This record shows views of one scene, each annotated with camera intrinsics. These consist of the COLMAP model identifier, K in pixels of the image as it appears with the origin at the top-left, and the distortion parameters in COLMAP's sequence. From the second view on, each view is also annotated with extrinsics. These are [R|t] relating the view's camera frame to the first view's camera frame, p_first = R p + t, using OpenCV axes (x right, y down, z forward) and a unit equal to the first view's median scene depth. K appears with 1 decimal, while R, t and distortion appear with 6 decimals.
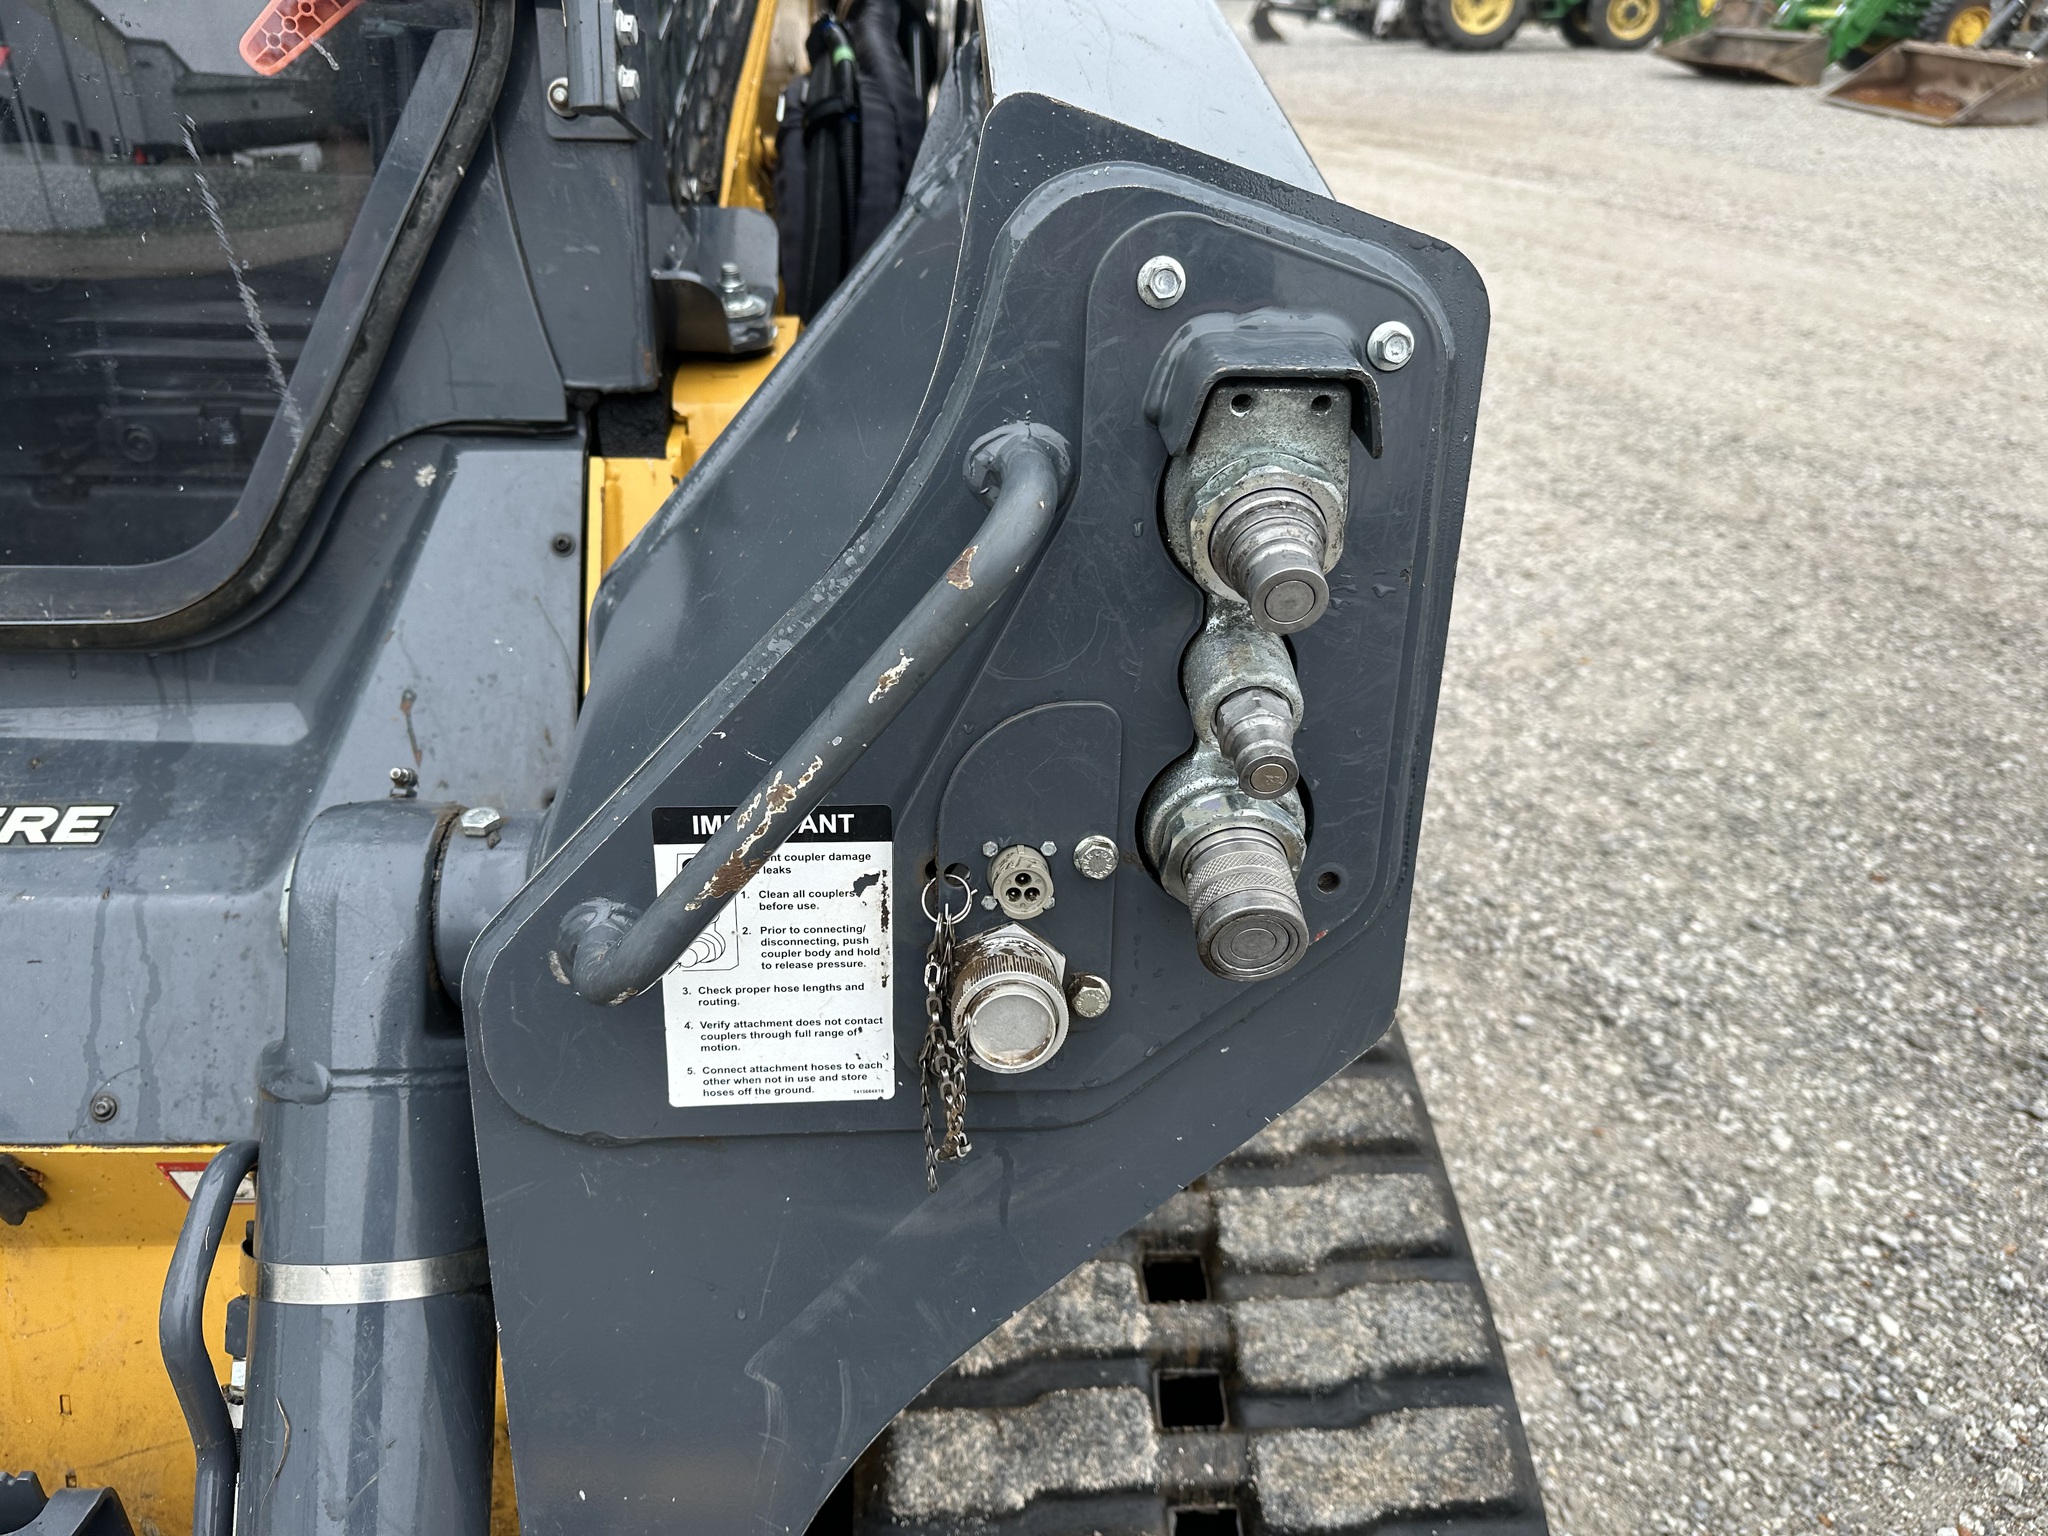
lens RADIAL K [[1455.4, 0, 1024.0], [0, 1455.4, 768.0], [0, 0, 1]] dist [-0.007098, 0.001338]
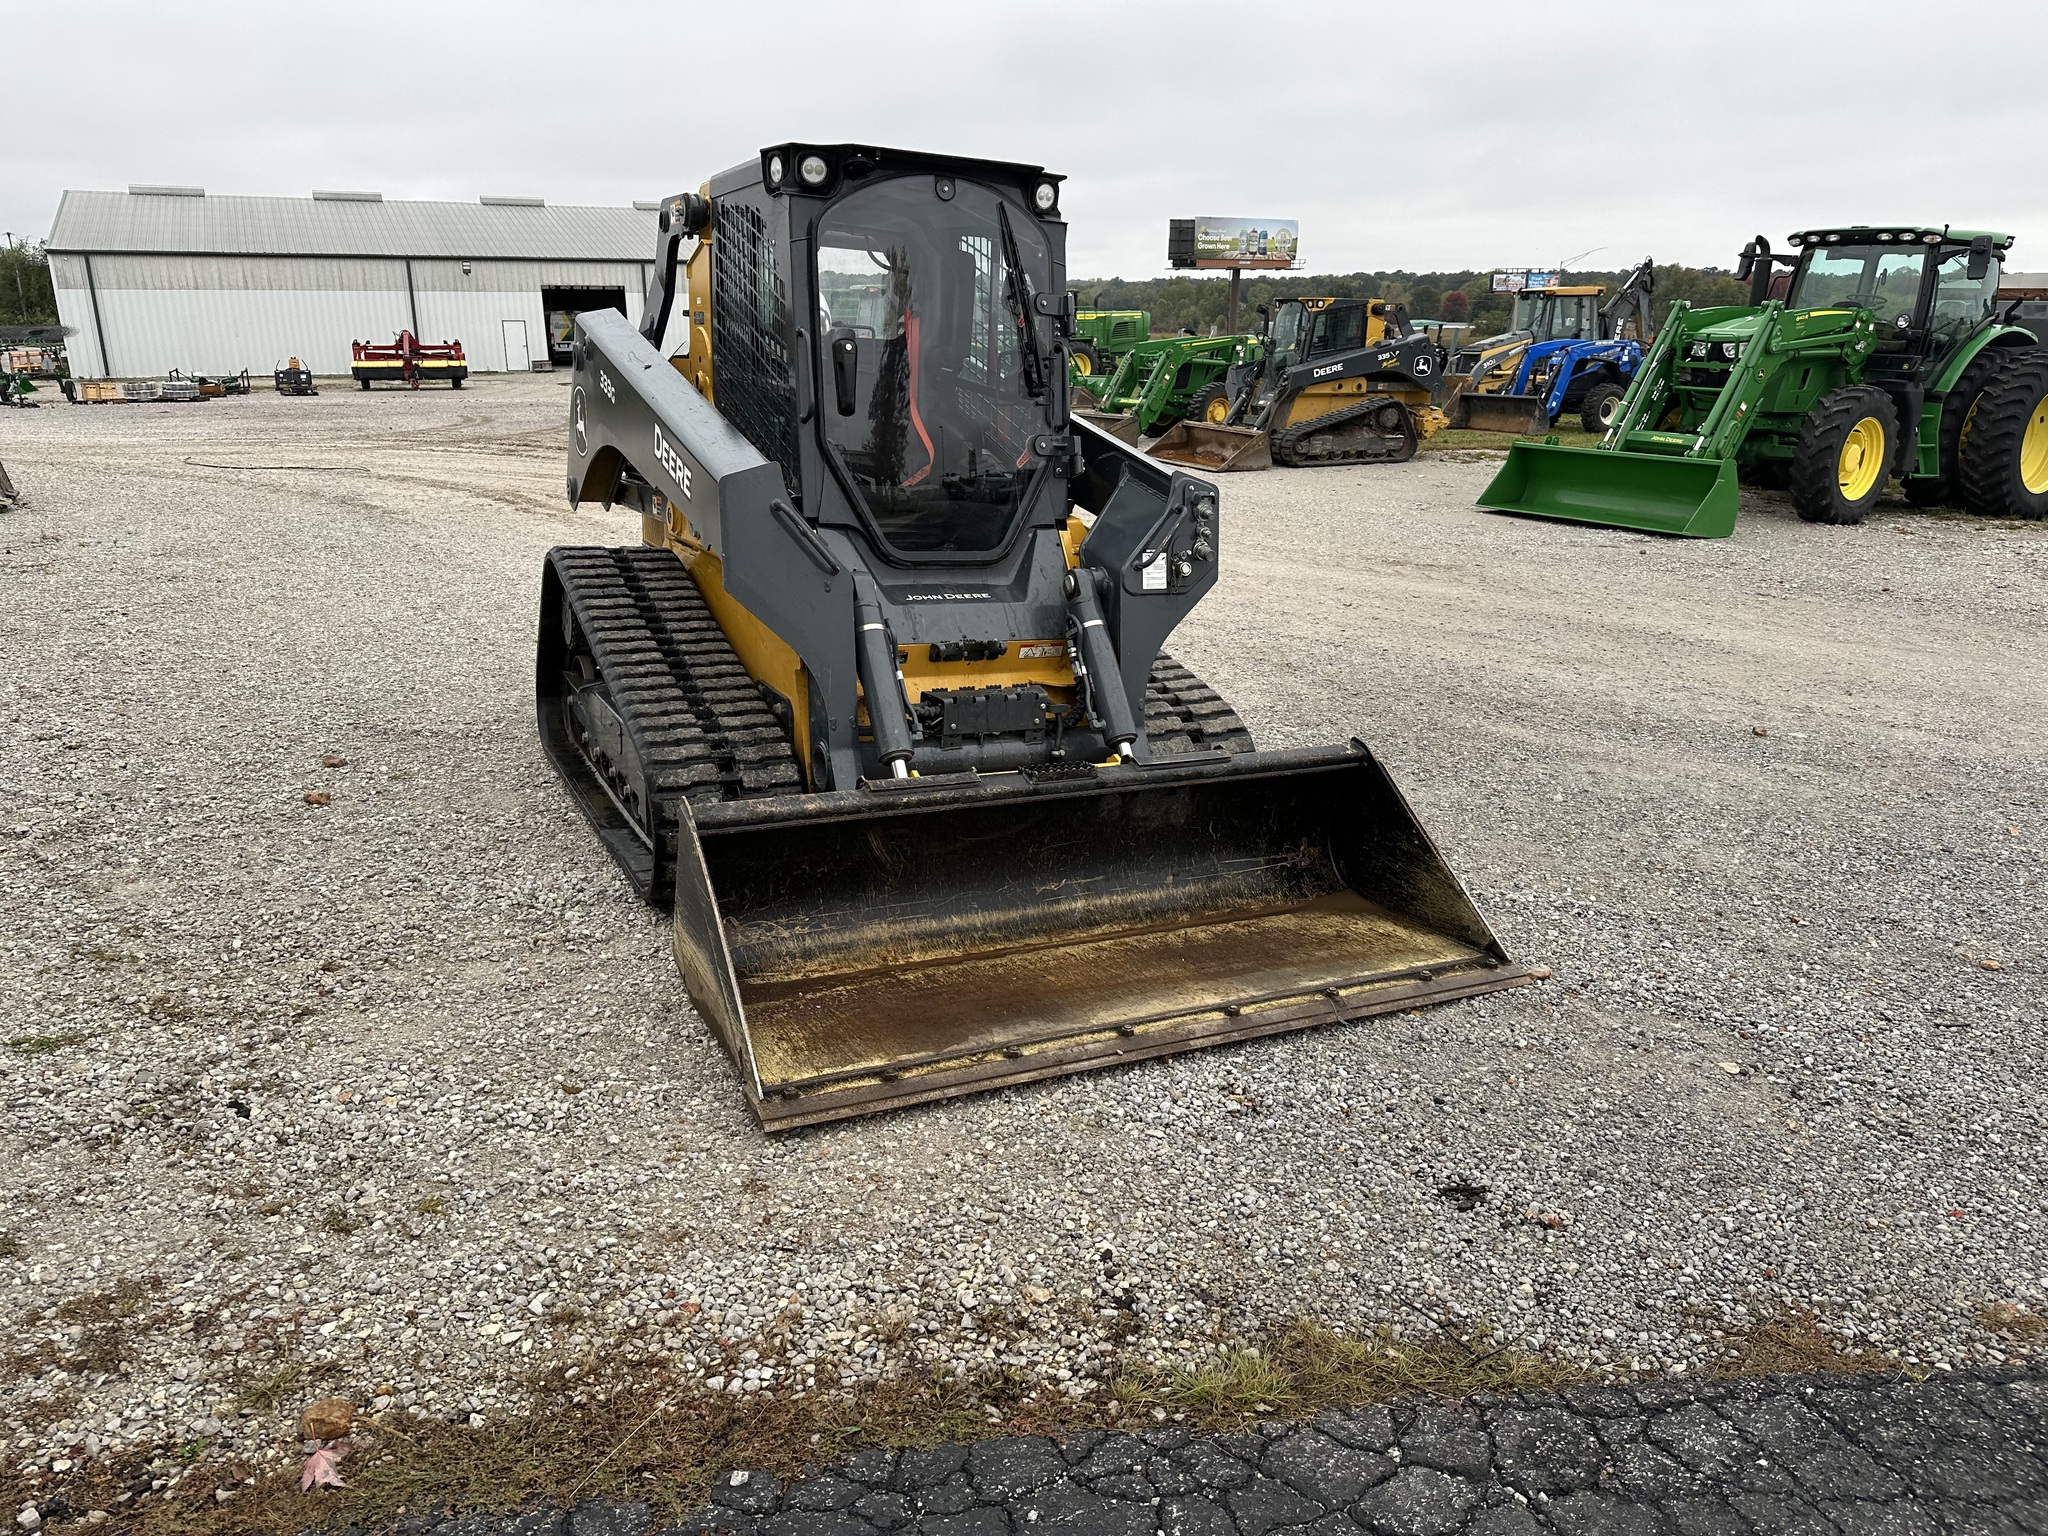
lens RADIAL K [[1420.6, 0, 1006.7], [0, 1420.6, 783.6], [0, 0, 1]] dist [0.068183, -0.090969]
pose [[0.924202, -0.092835, 0.370449, -0.206157], [0.166259, 0.971065, -0.171435, 0.130826], [-0.343815, 0.220031, 0.912895, -0.297551]]
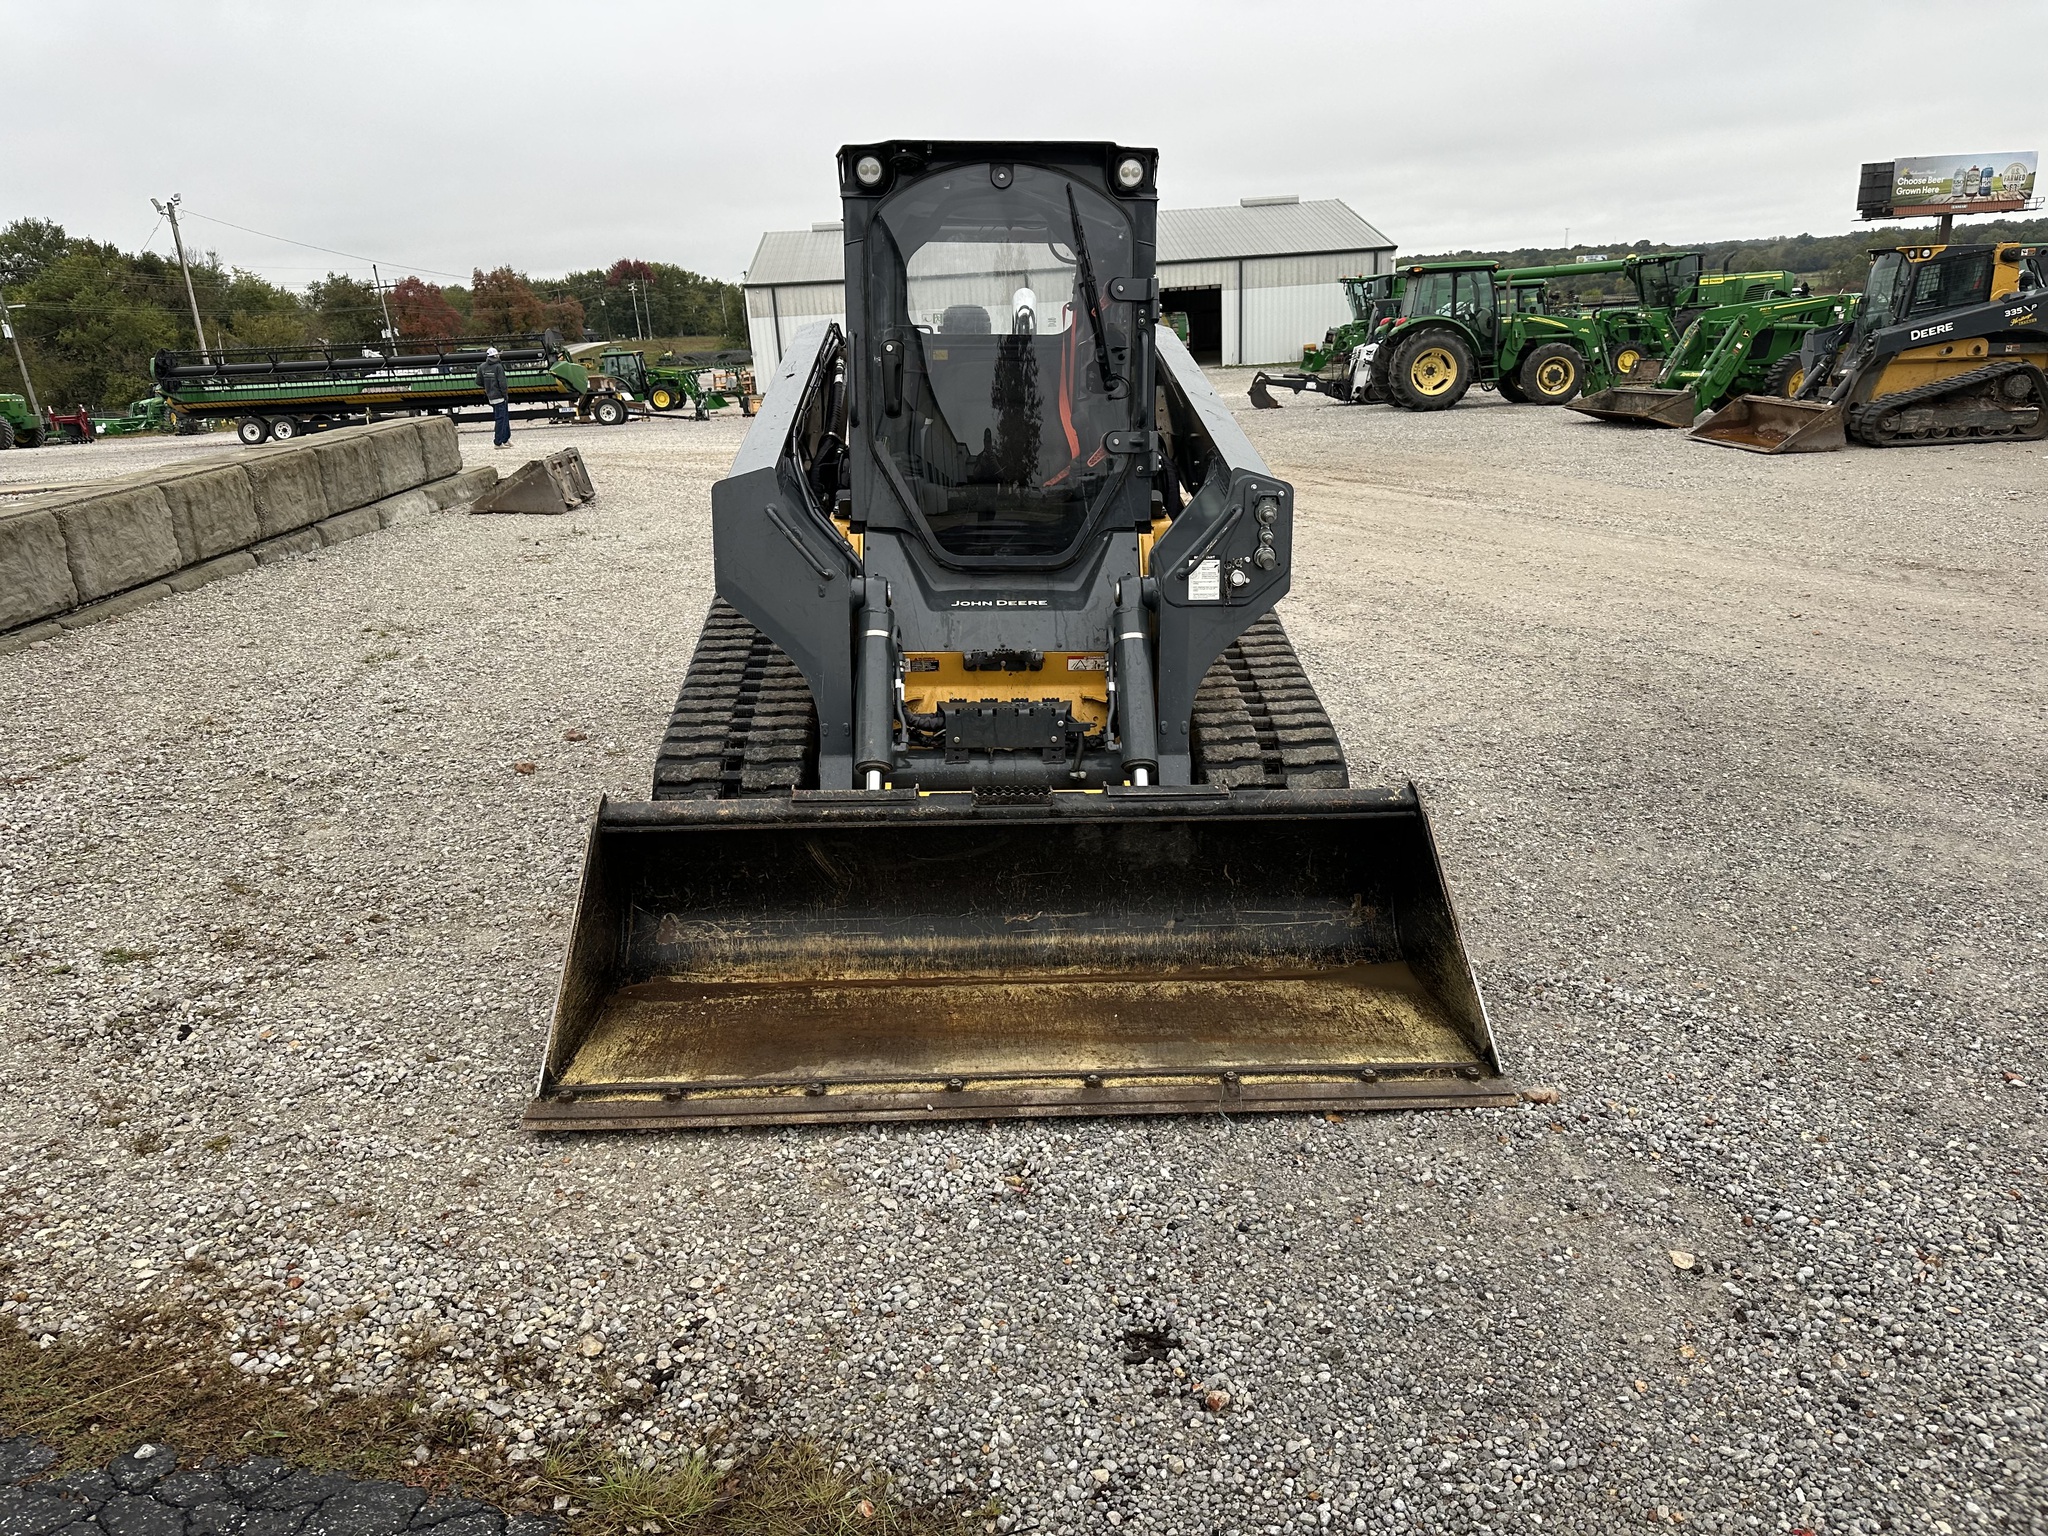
lens RADIAL K [[1420.3, 0, 1013.2], [0, 1420.3, 772.0], [0, 0, 1]] dist [0.064999, -0.087594]
pose [[0.999395, -0.021686, -0.027202, -0.049404], [0.015481, 0.977478, -0.210470, 0.133285], [0.031154, 0.209922, 0.977222, -0.301807]]
